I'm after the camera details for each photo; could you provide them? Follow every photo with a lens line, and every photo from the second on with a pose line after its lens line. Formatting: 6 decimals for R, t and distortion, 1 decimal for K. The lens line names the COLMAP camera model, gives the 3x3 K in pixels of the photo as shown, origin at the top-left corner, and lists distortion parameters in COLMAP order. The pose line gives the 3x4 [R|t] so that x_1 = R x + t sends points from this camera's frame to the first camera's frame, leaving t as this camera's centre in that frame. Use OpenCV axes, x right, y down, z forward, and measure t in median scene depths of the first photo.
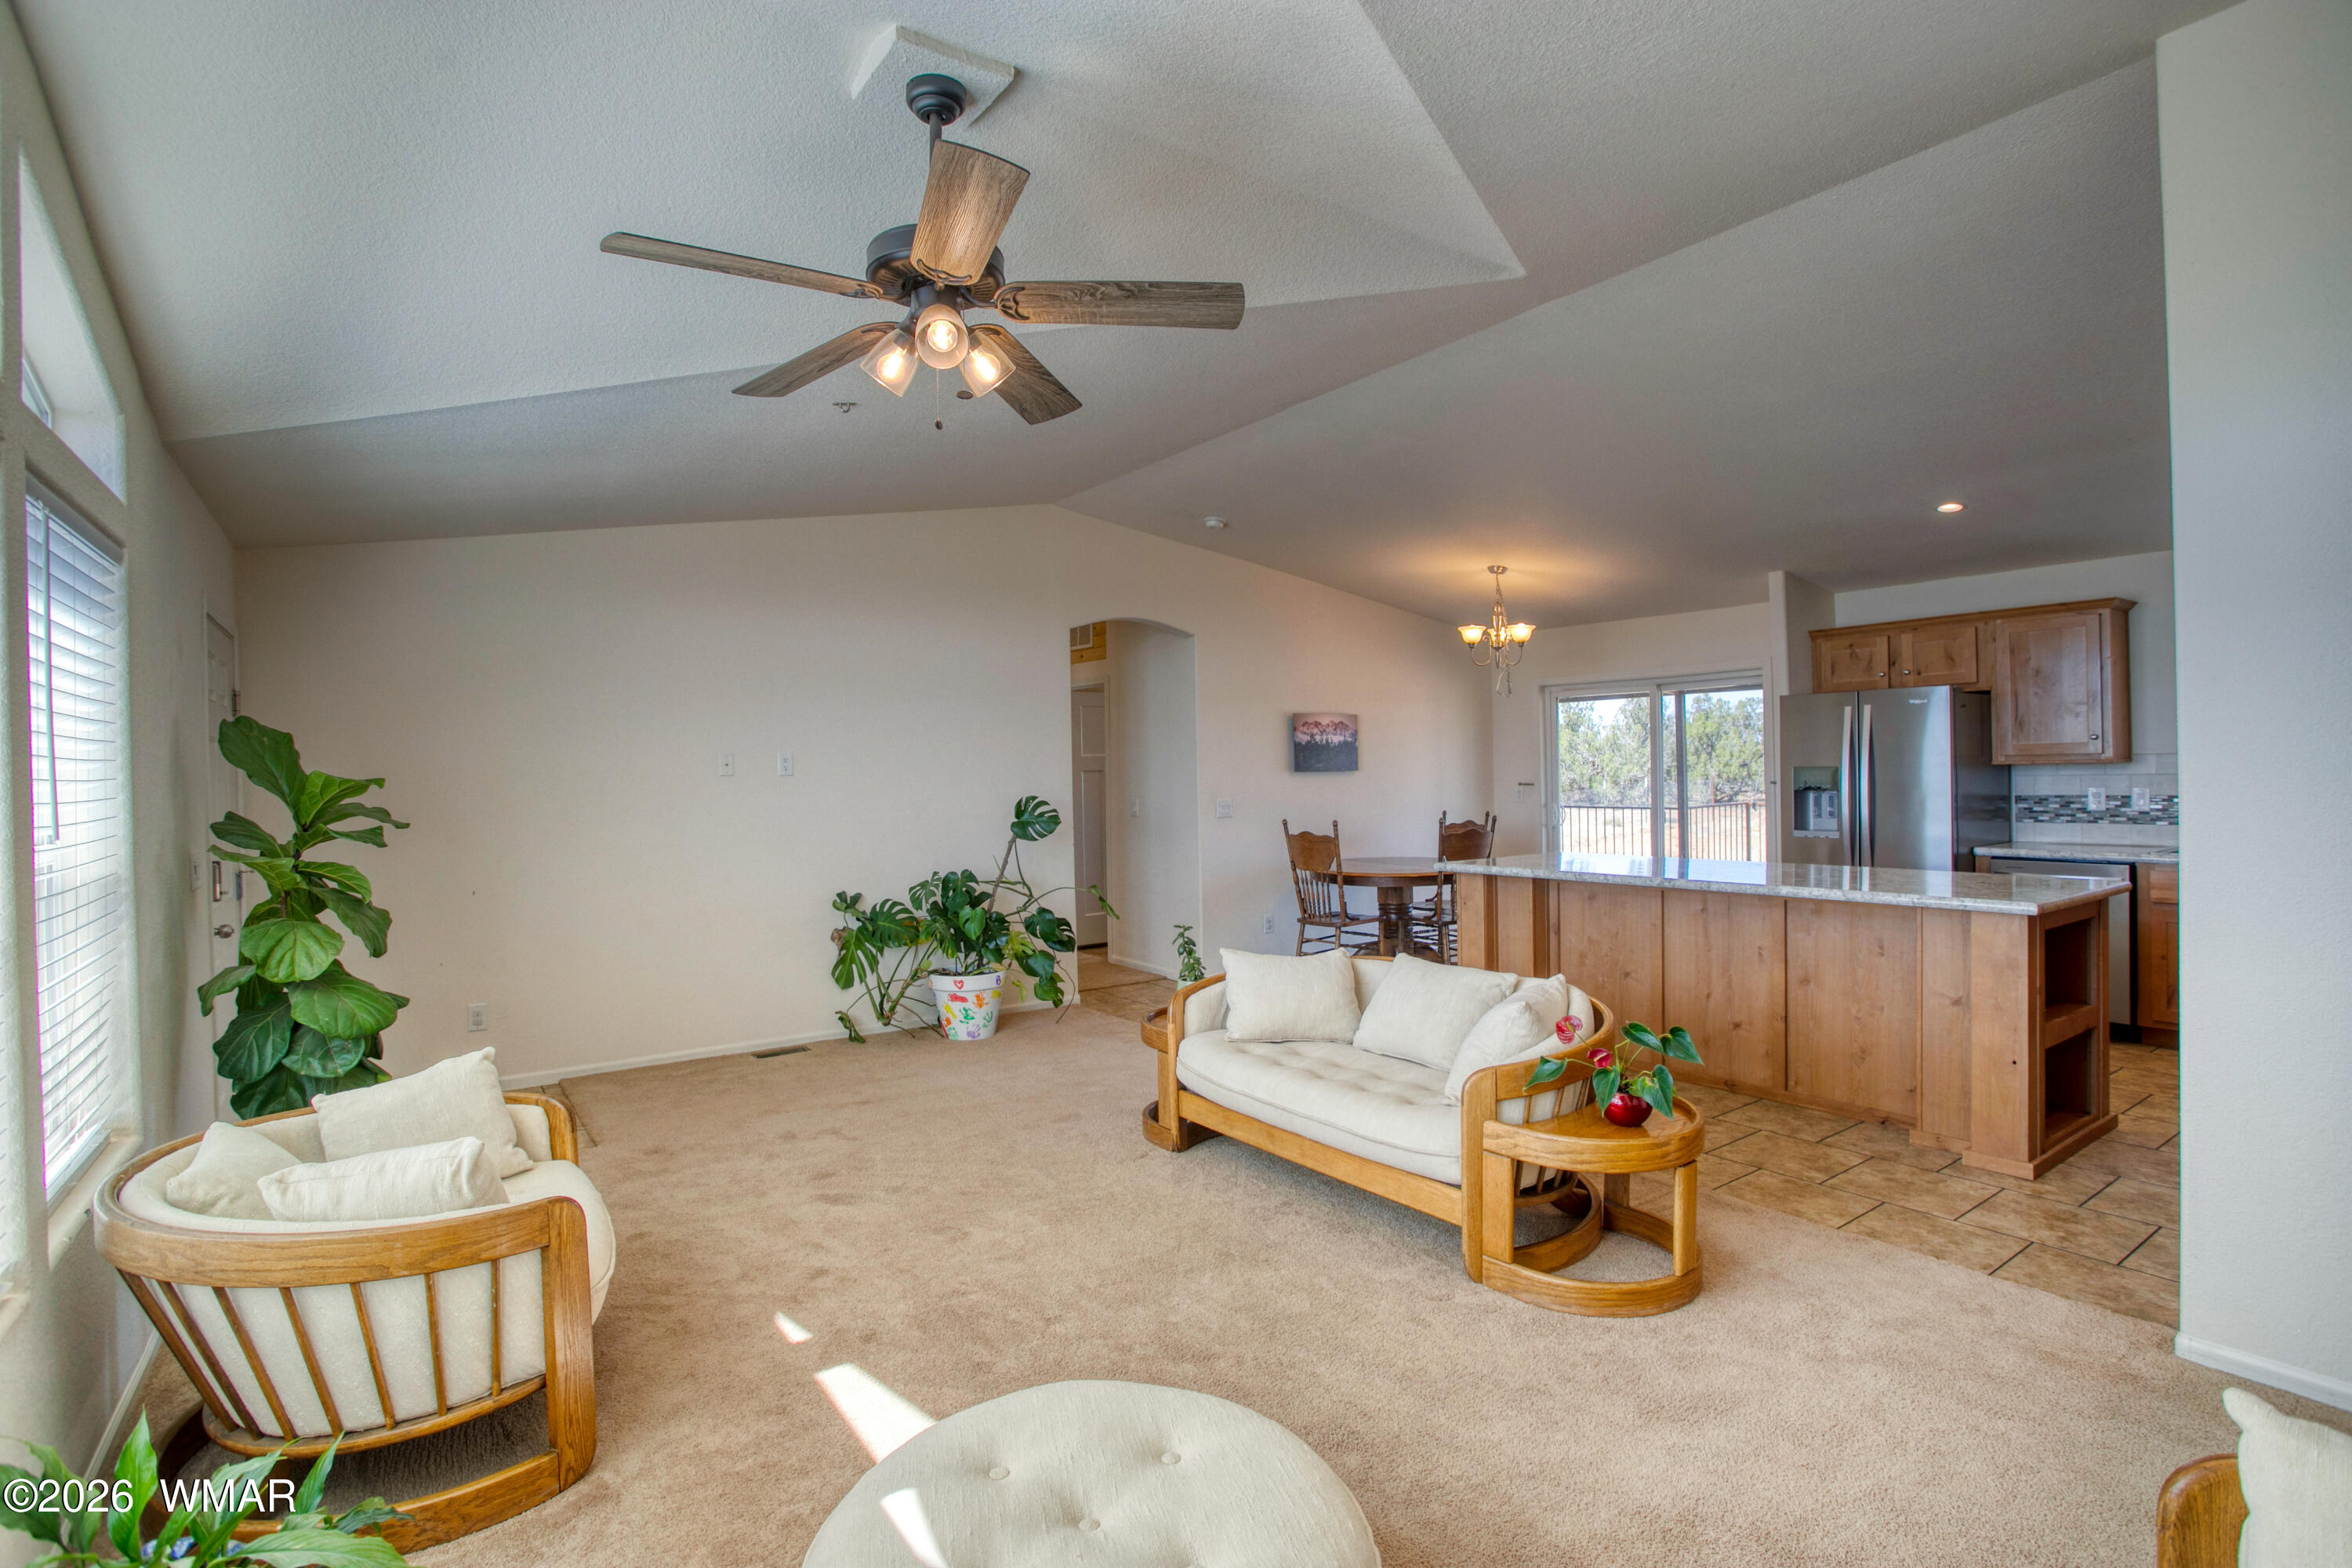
lens RADIAL K [[1148.5, 0, 1196.7], [0, 1148.5, 792.7], [0, 0, 1]] dist [-0.069022, 0.026081]
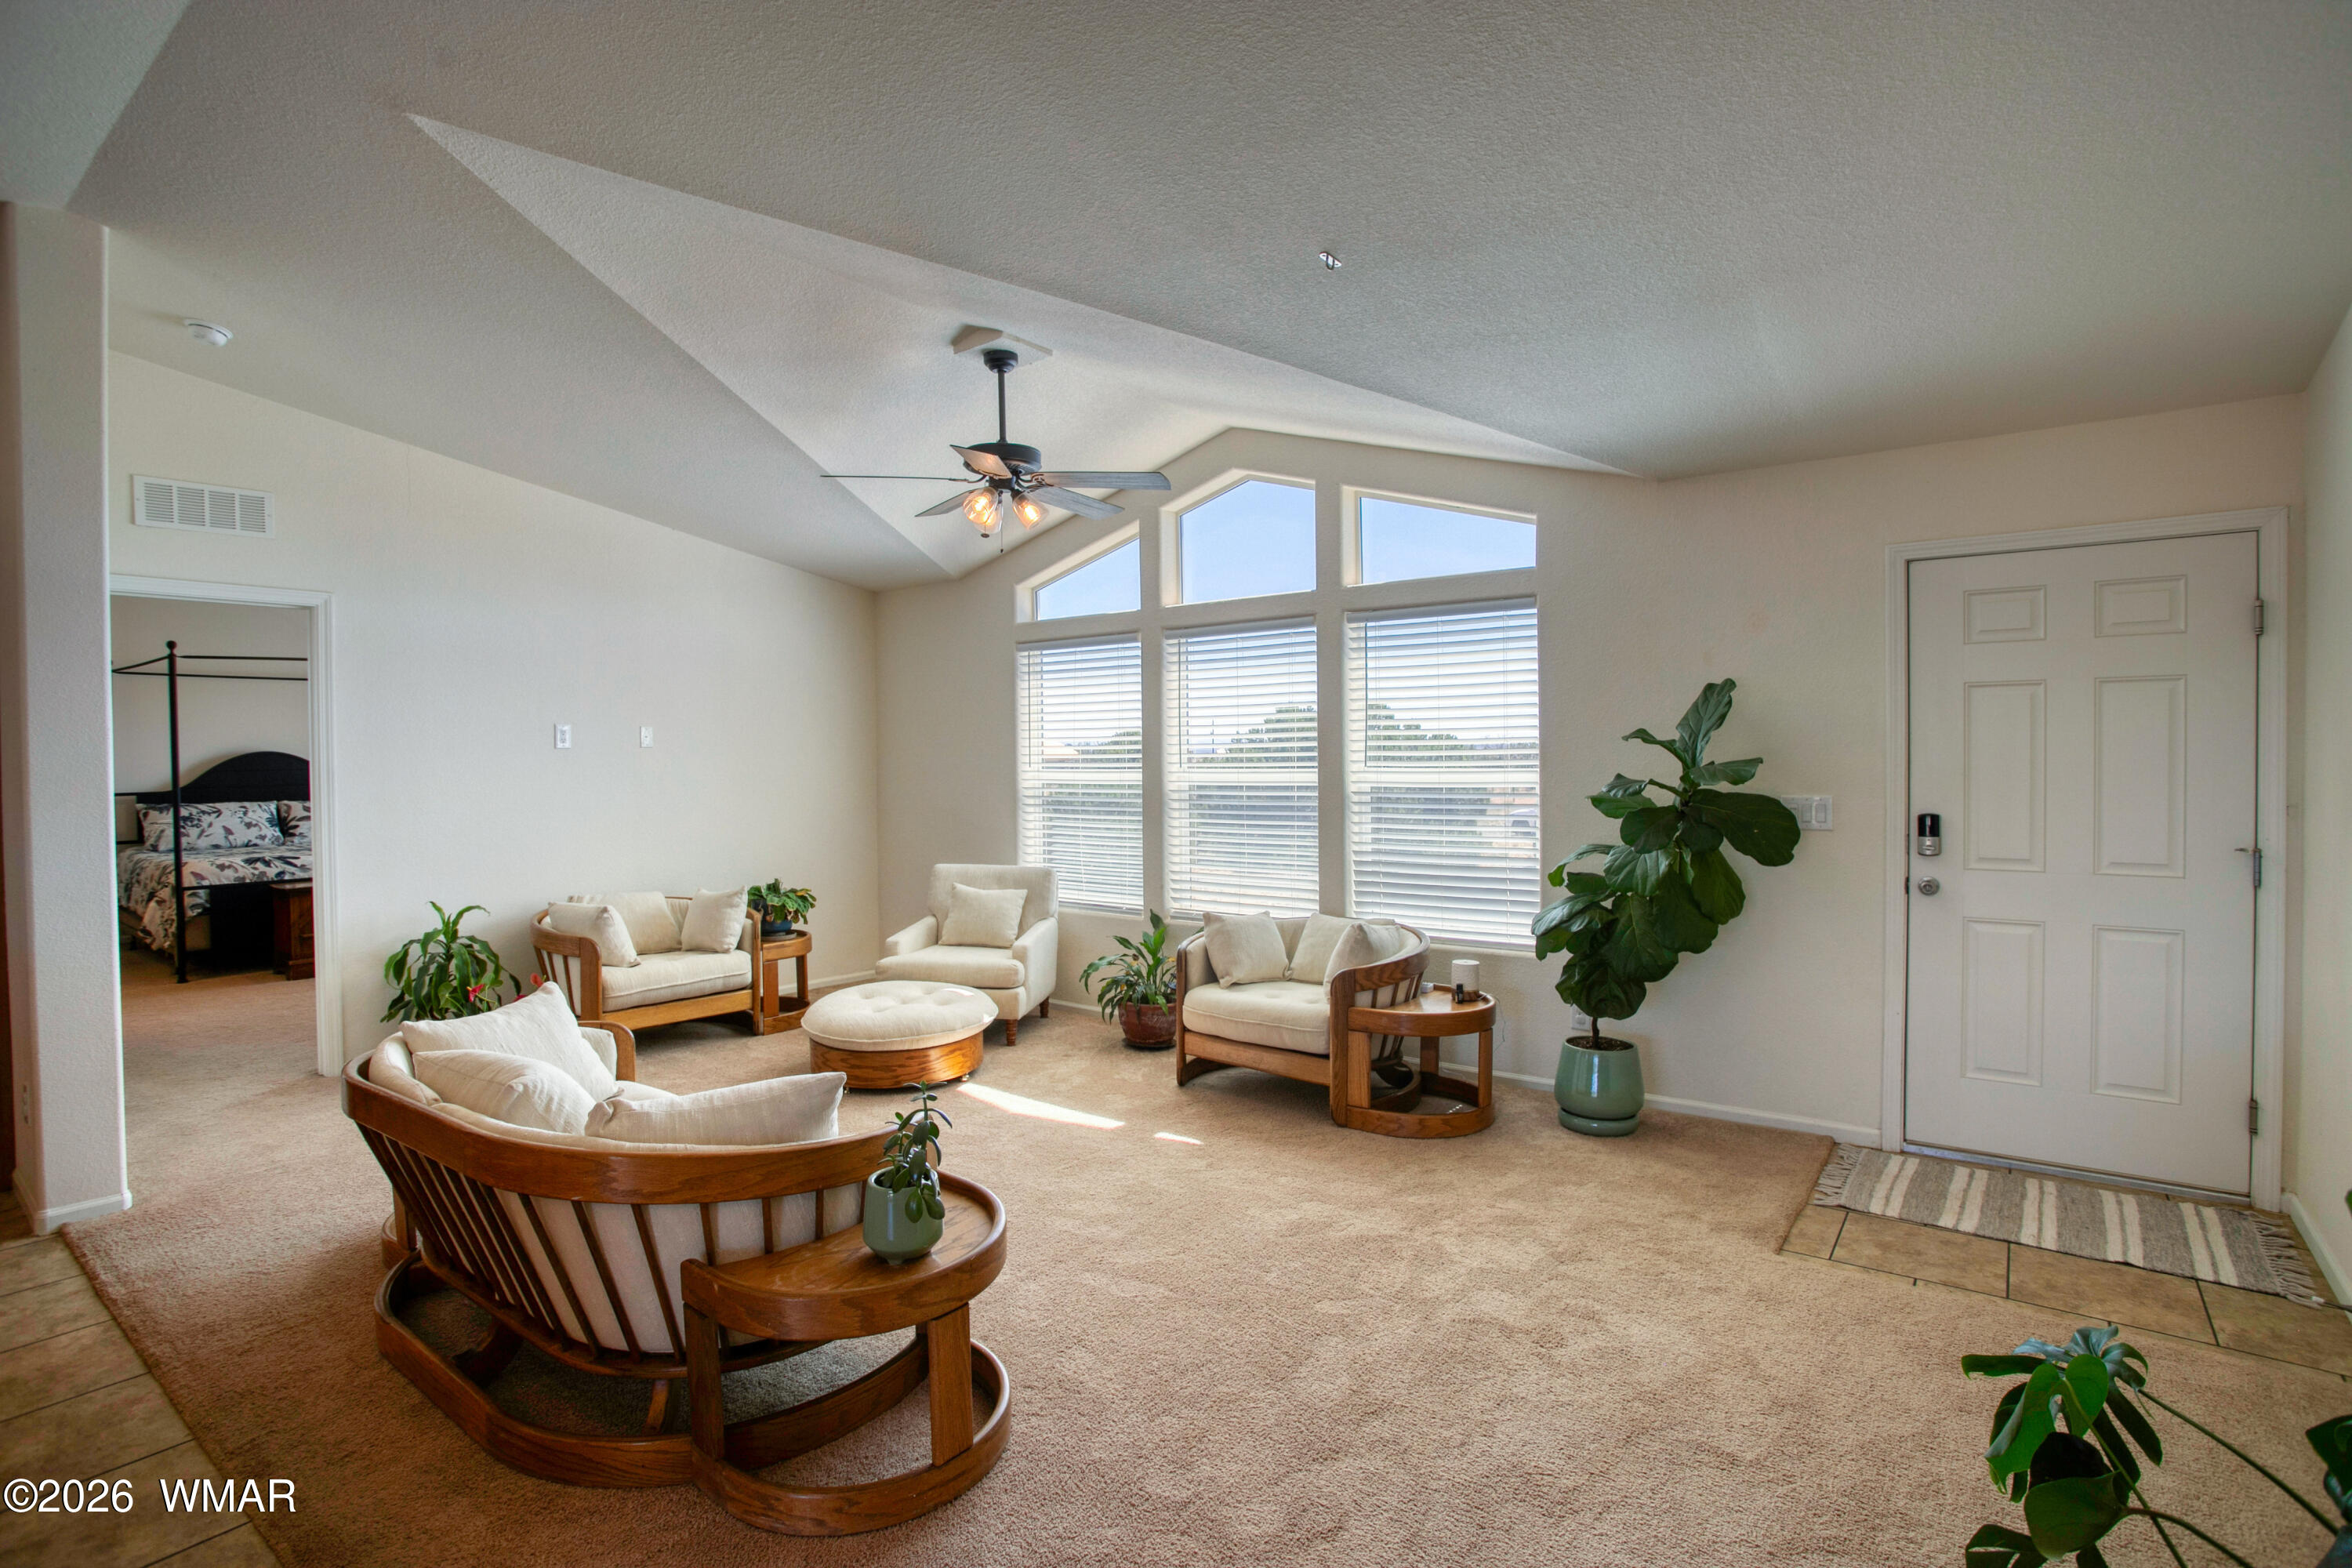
lens RADIAL K [[1148.5, 0, 1186.2], [0, 1148.5, 784.5], [0, 0, 1]] dist [-0.069022, 0.026081]
pose [[-0.955405, 0.038213, -0.292816, 0.016168], [0.025132, 0.998516, 0.048307, -0.015637], [0.294227, 0.038793, -0.954948, 1.166373]]
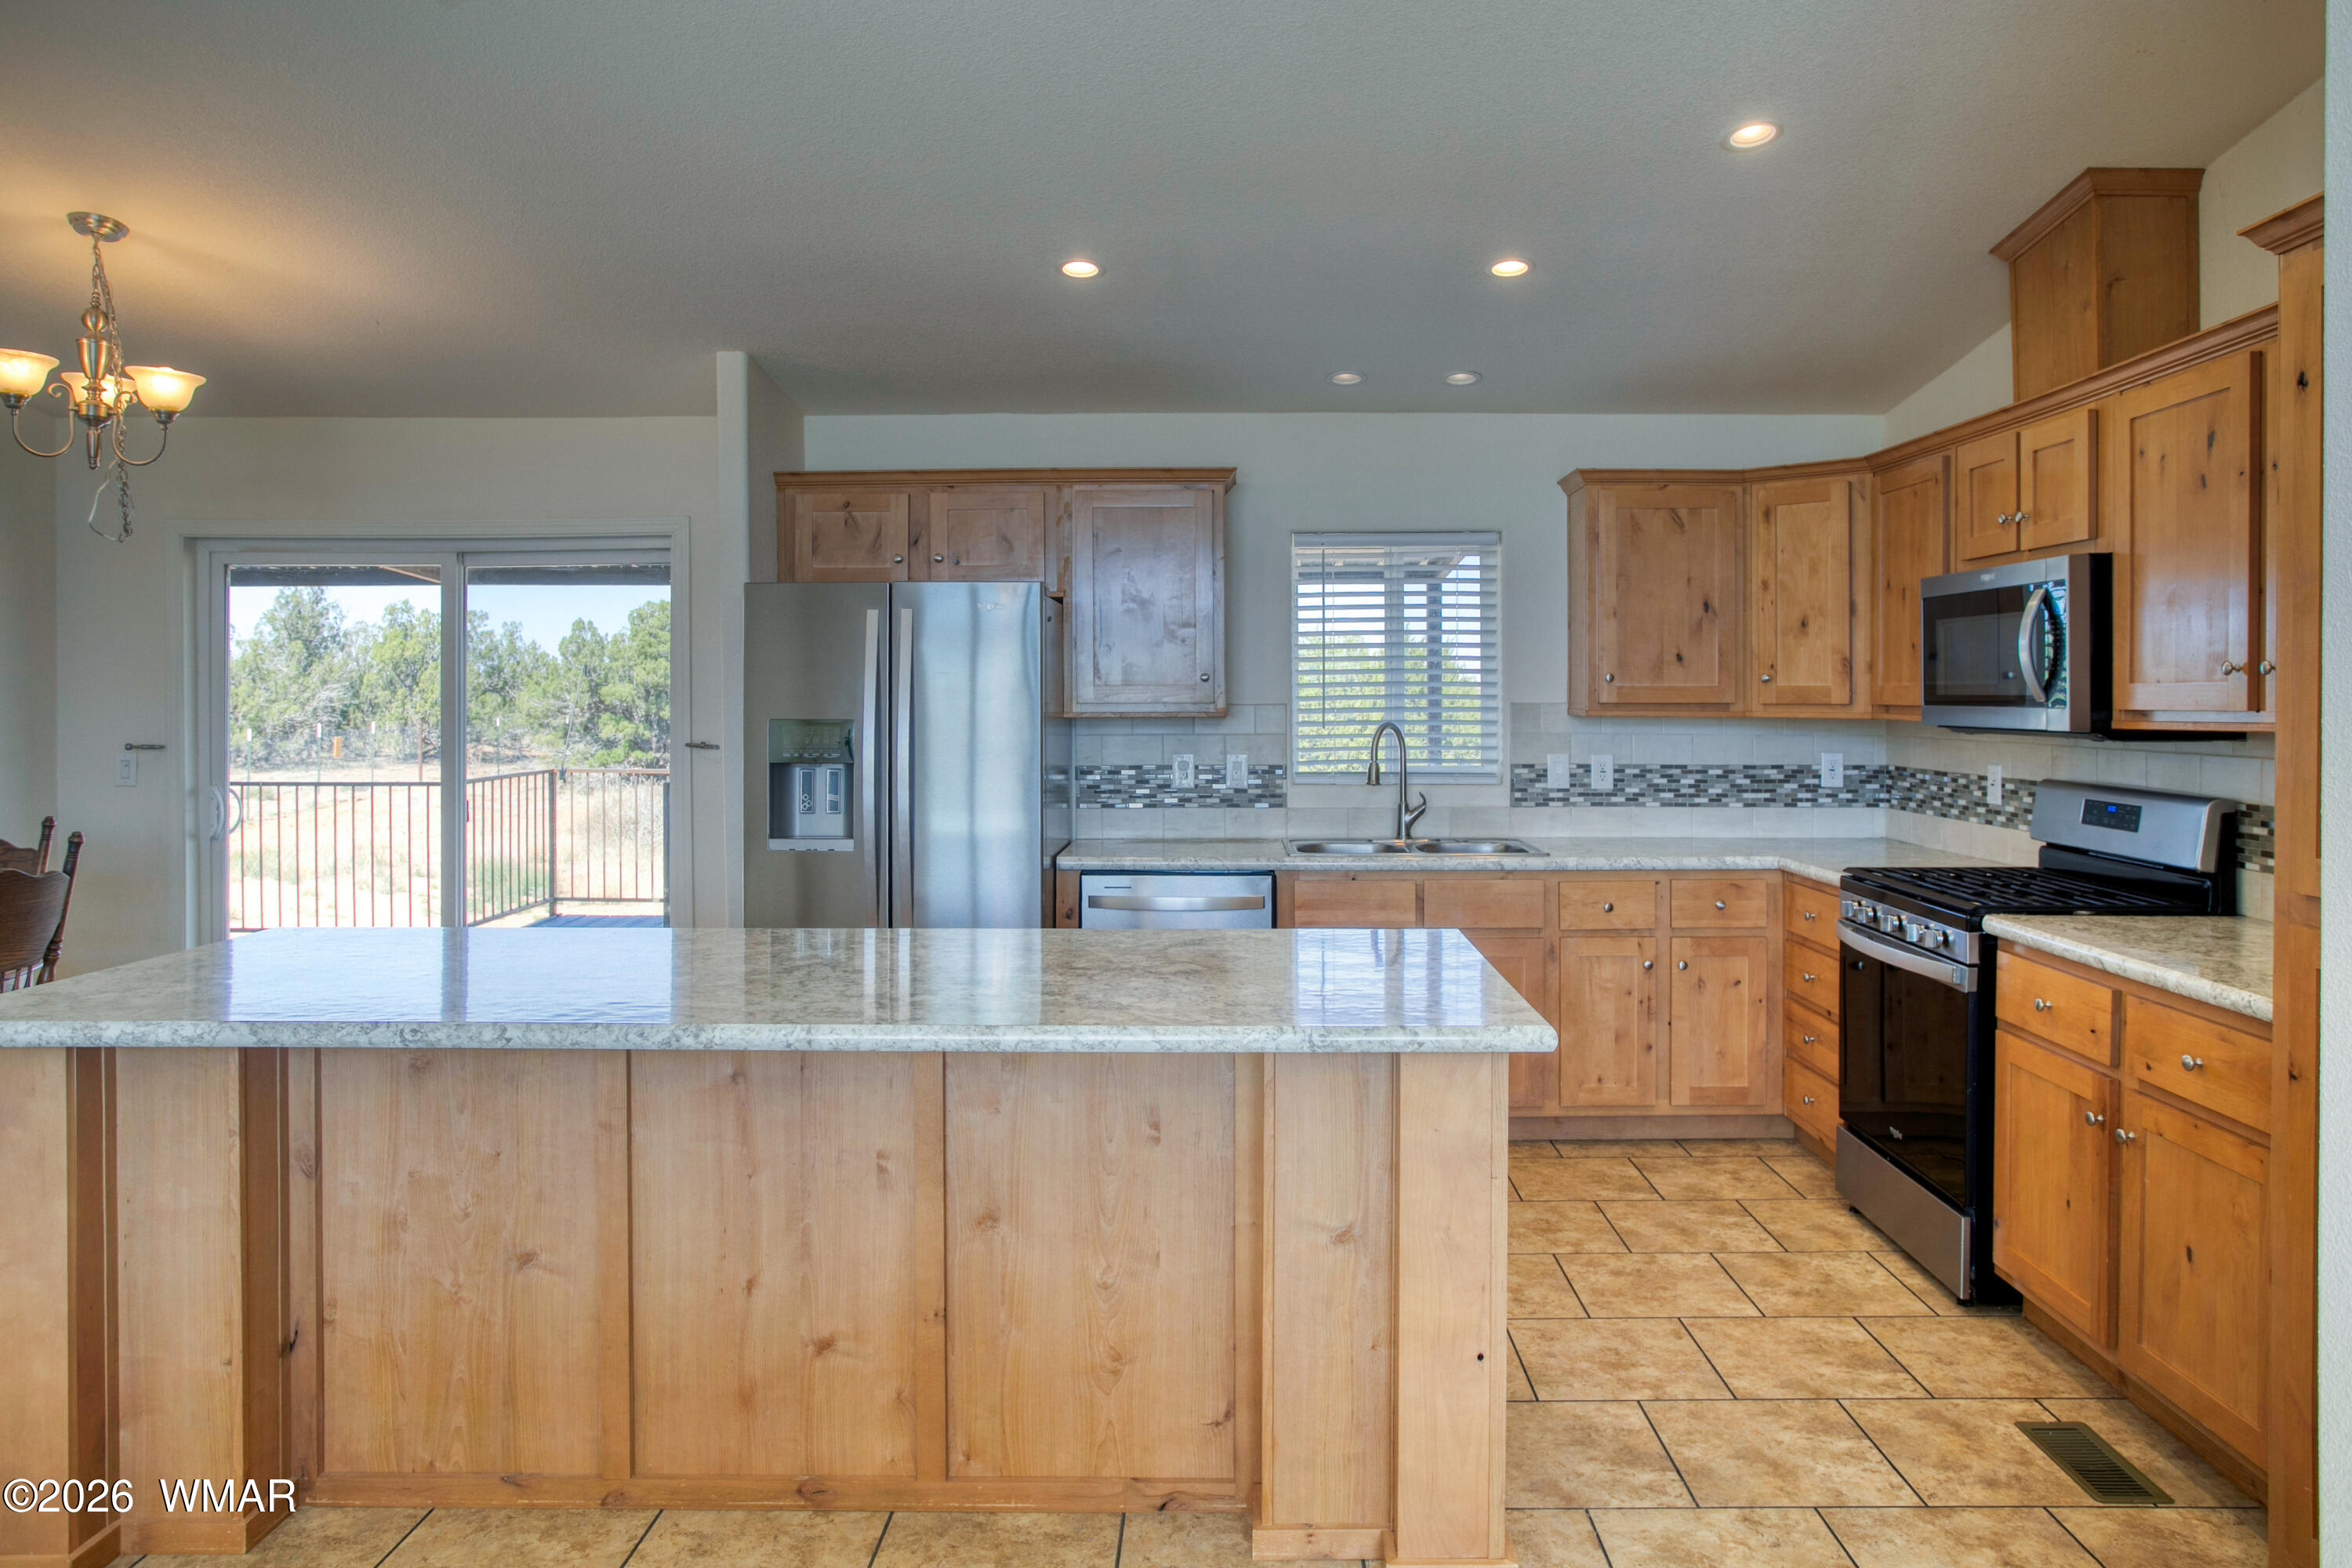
lens RADIAL K [[1503.7, 0, 1216.1], [0, 1503.7, 699.7], [0, 0, 1]] dist [-0.047658, 0.031748]
pose [[0.592140, 0.018214, 0.805629, 0.097814], [0.003979, 0.999666, -0.025526, -0.014626], [-0.805825, 0.018320, 0.591870, 0.461887]]
